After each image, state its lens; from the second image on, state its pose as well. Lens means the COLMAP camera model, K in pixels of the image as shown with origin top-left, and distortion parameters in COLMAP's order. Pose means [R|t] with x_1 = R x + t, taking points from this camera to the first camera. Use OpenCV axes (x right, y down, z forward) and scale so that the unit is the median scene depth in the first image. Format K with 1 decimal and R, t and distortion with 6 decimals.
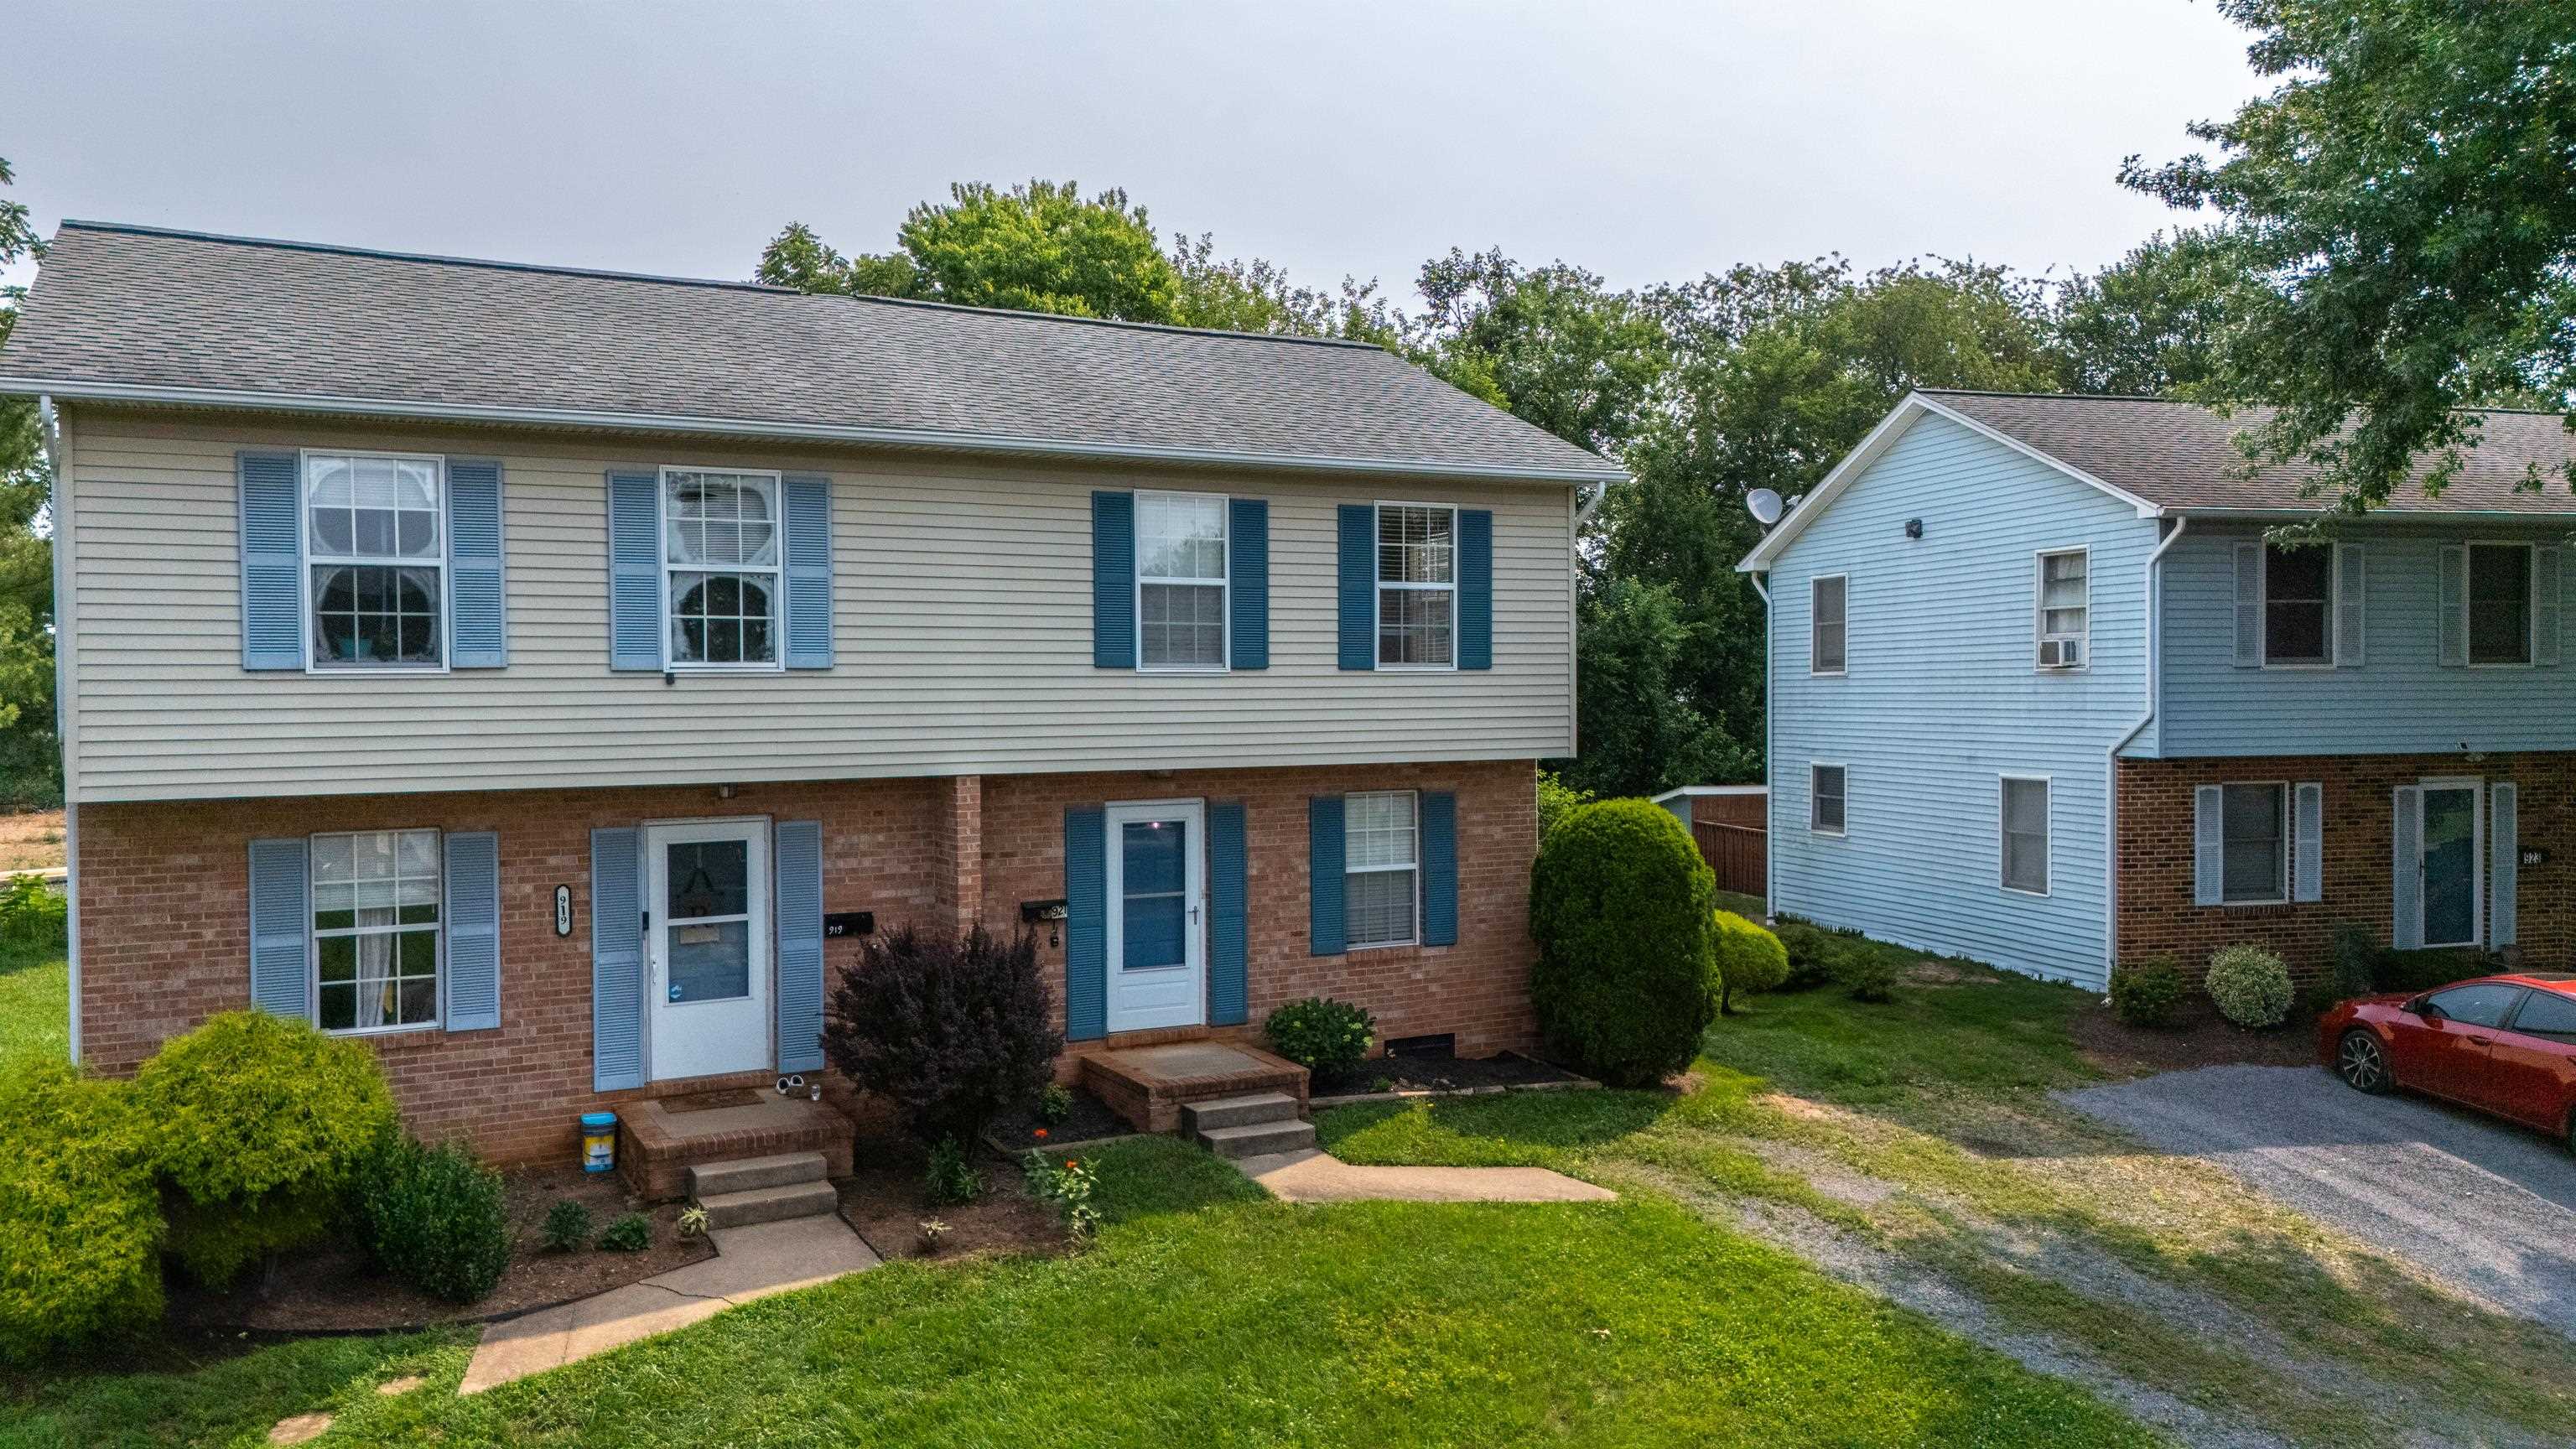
lens RADIAL K [[1897.9, 0, 1286.9], [0, 1897.9, 732.0], [0, 0, 1]] dist [0.083636, -0.087758]
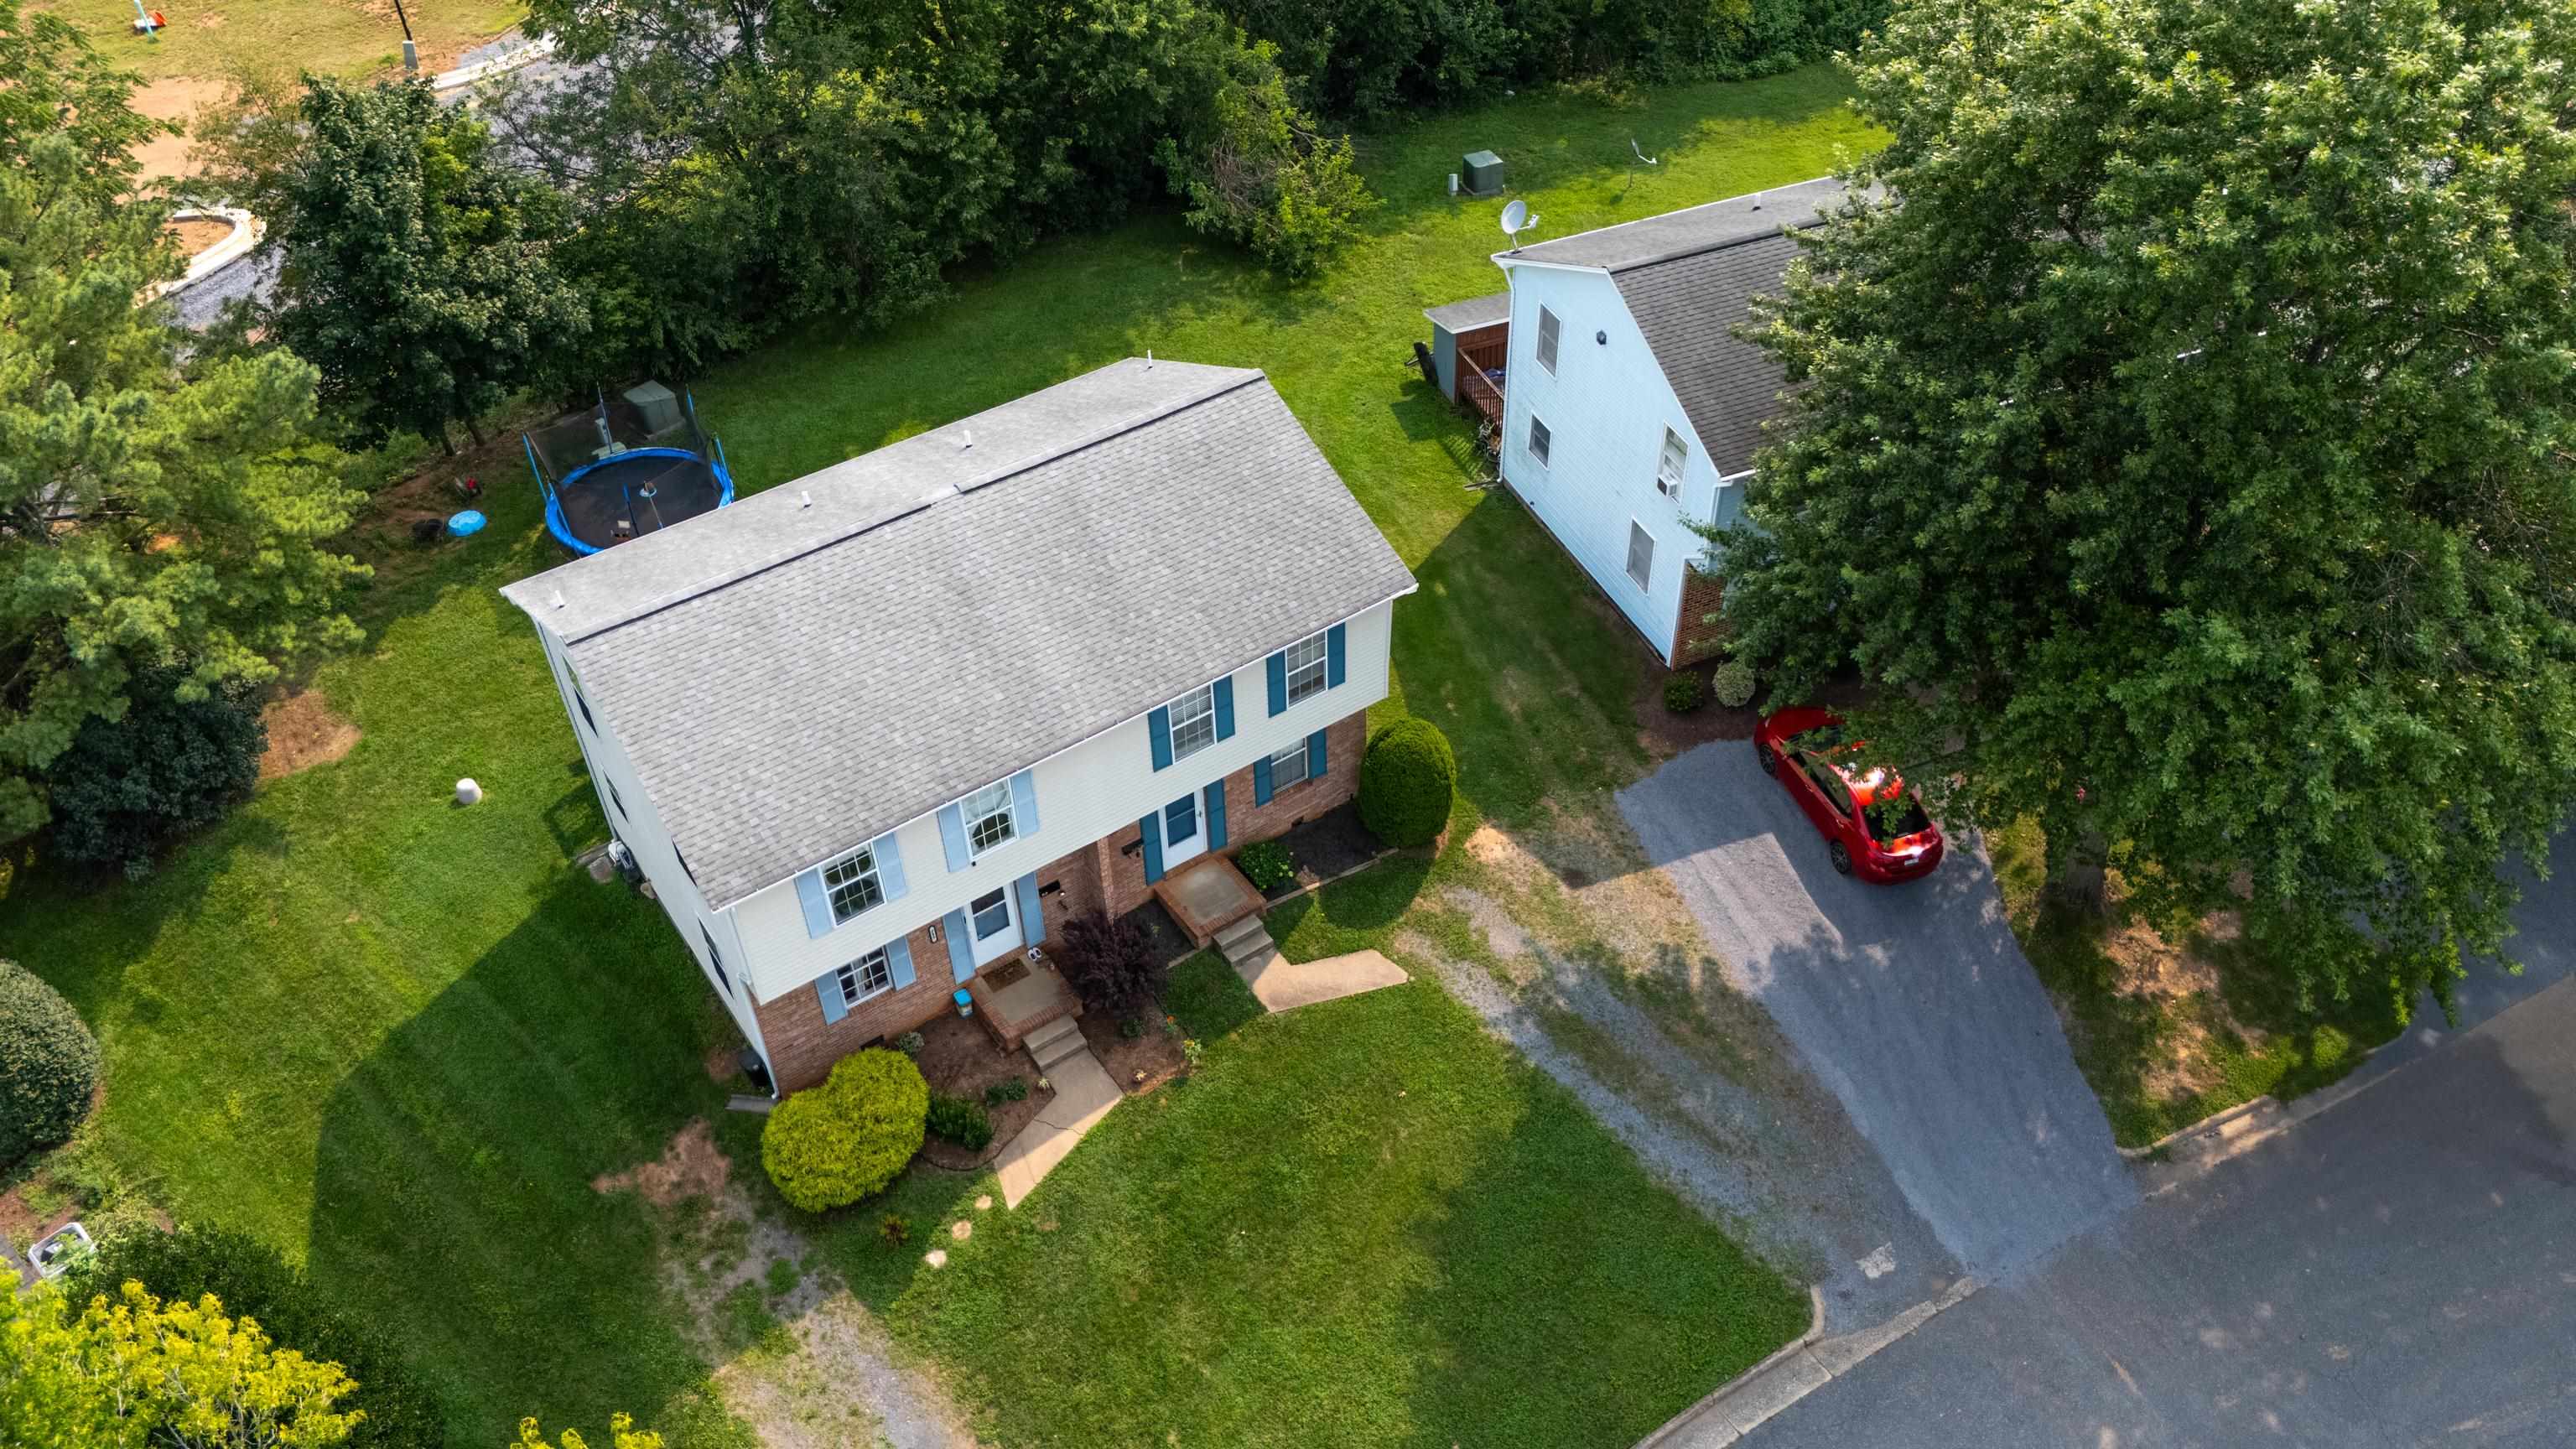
lens RADIAL K [[1897.9, 0, 1286.9], [0, 1897.9, 732.0], [0, 0, 1]] dist [0.083636, -0.087758]
pose [[0.991267, -0.102030, 0.083548, -0.131703], [0.023494, 0.760053, 0.649436, -1.436168], [-0.129763, -0.641802, 0.755812, -0.527153]]
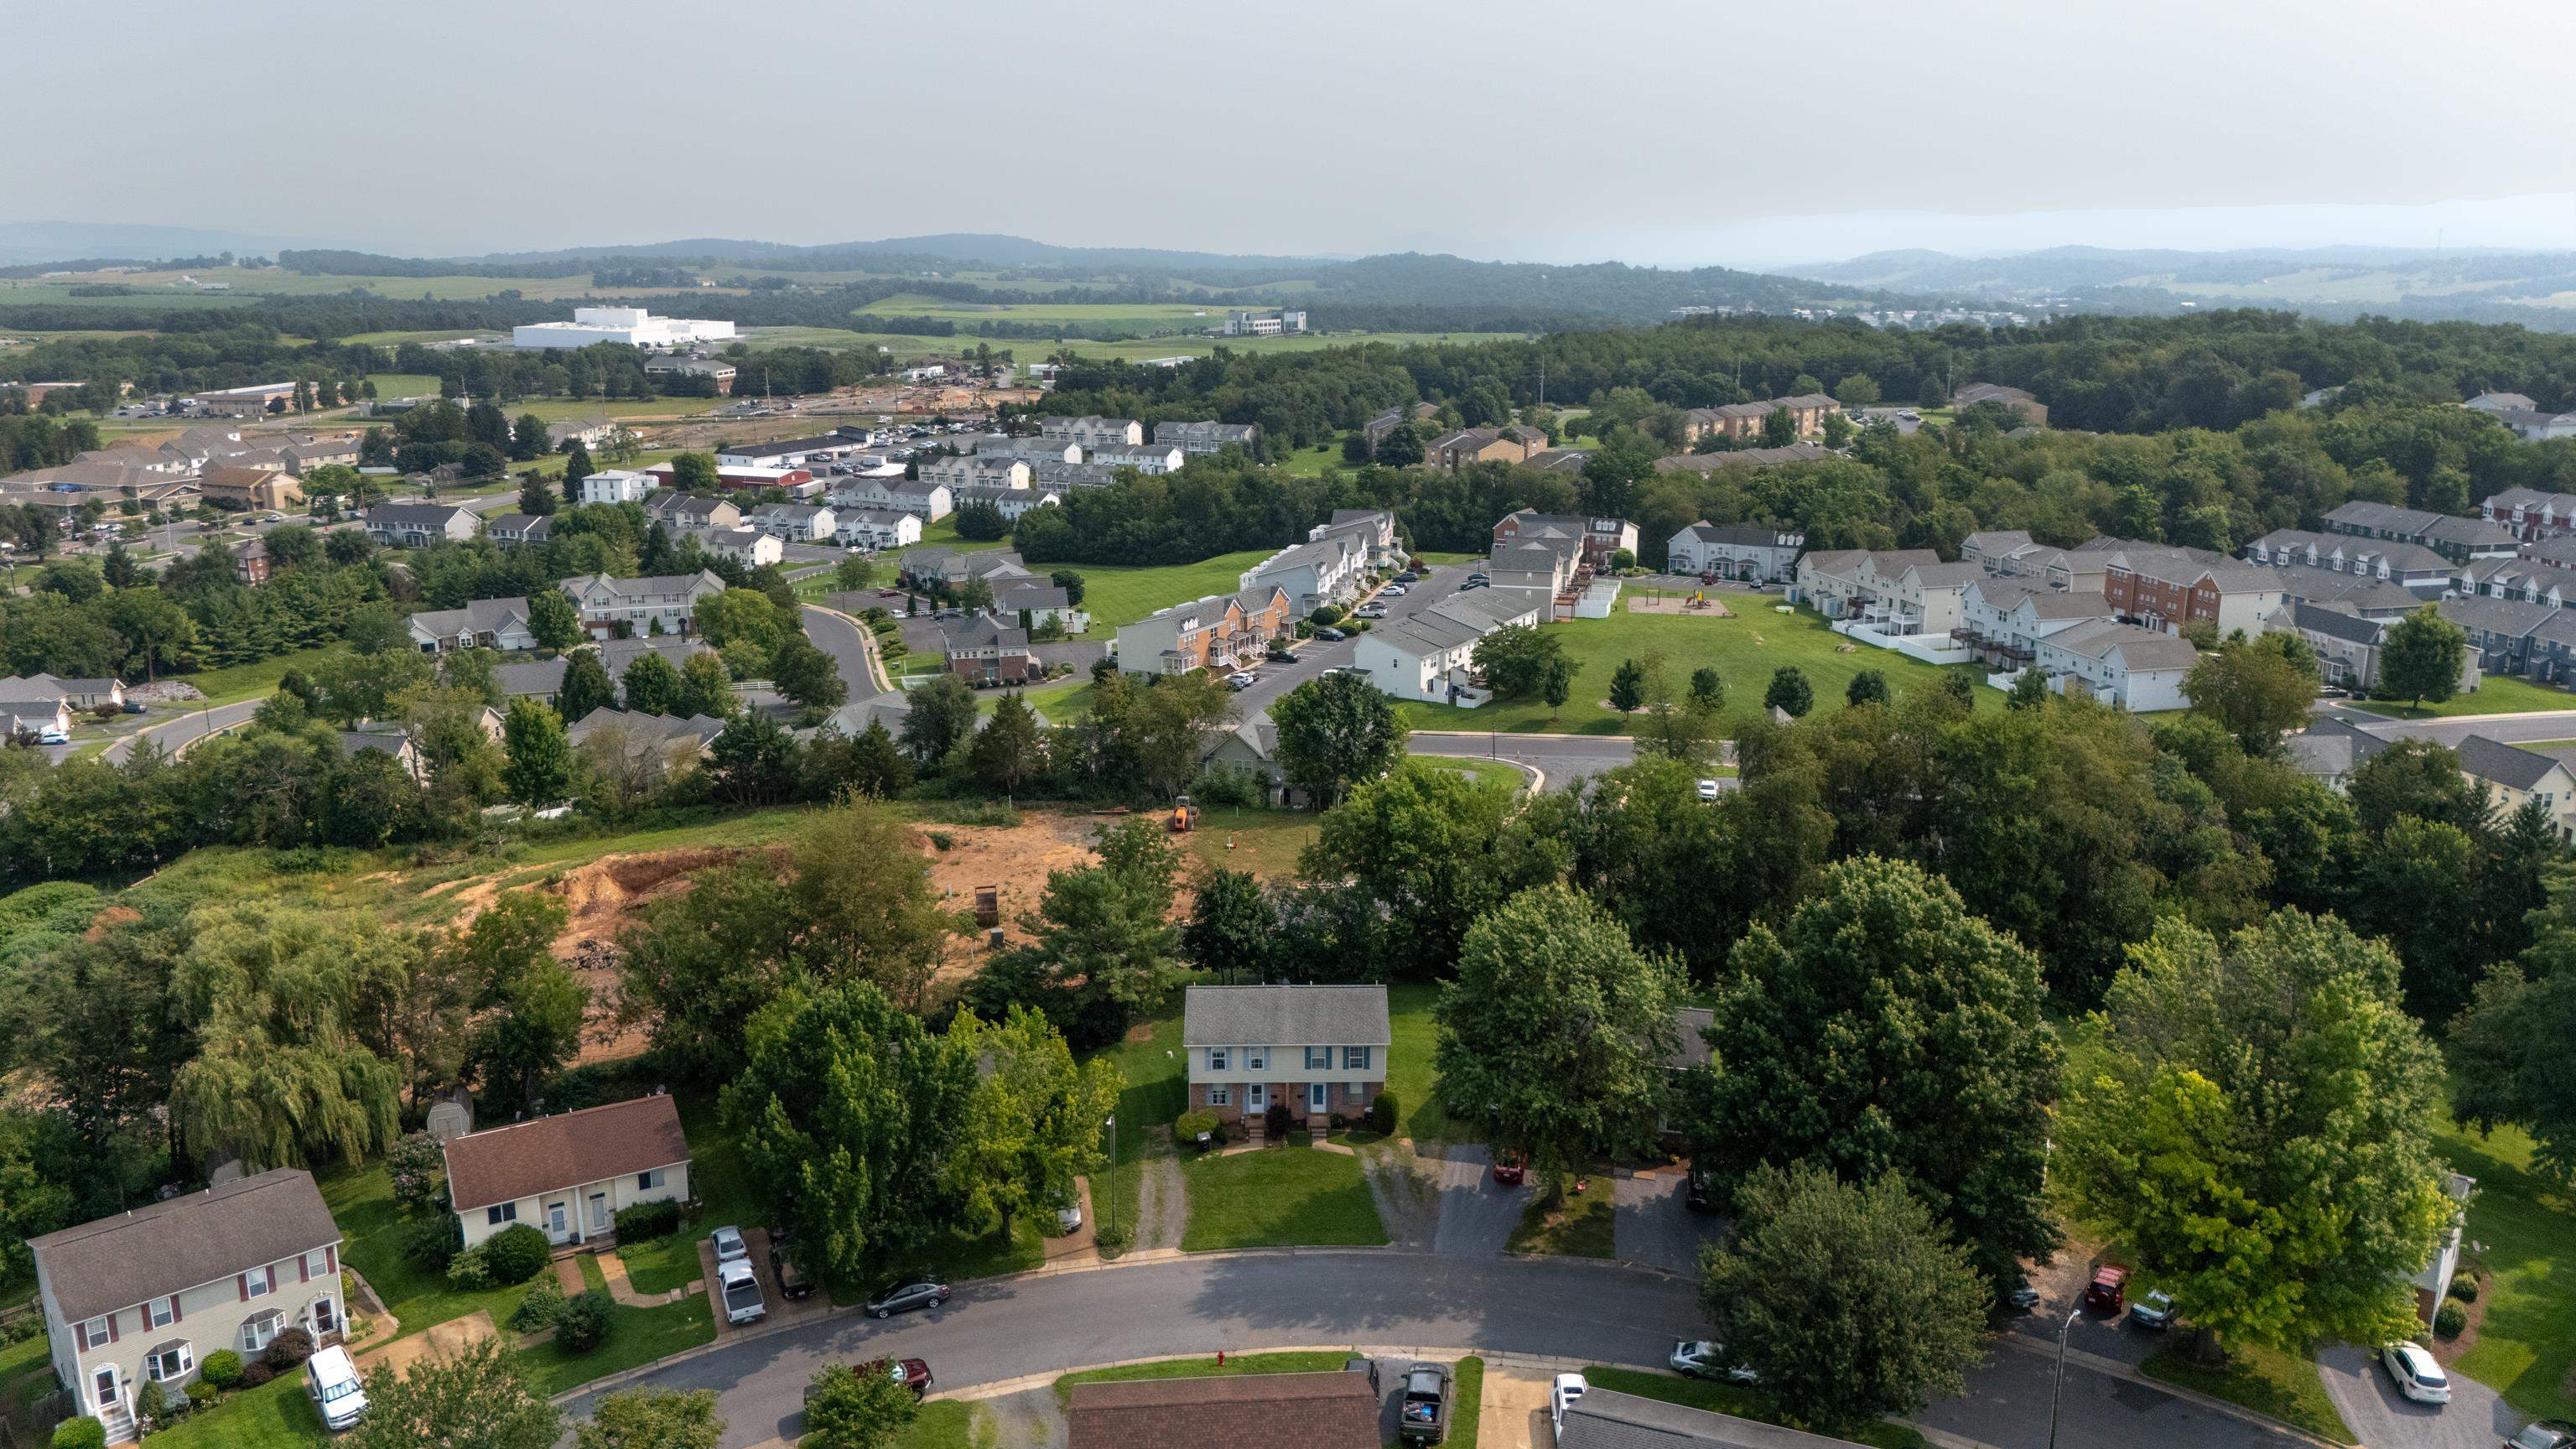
lens RADIAL K [[1897.9, 0, 1286.9], [0, 1897.9, 732.0], [0, 0, 1]] dist [0.083636, -0.087758]
pose [[0.891722, 0.117302, -0.437119, 3.073570], [-0.014089, 0.972555, 0.232247, -3.191571], [0.452365, -0.200941, 0.868901, -5.477558]]
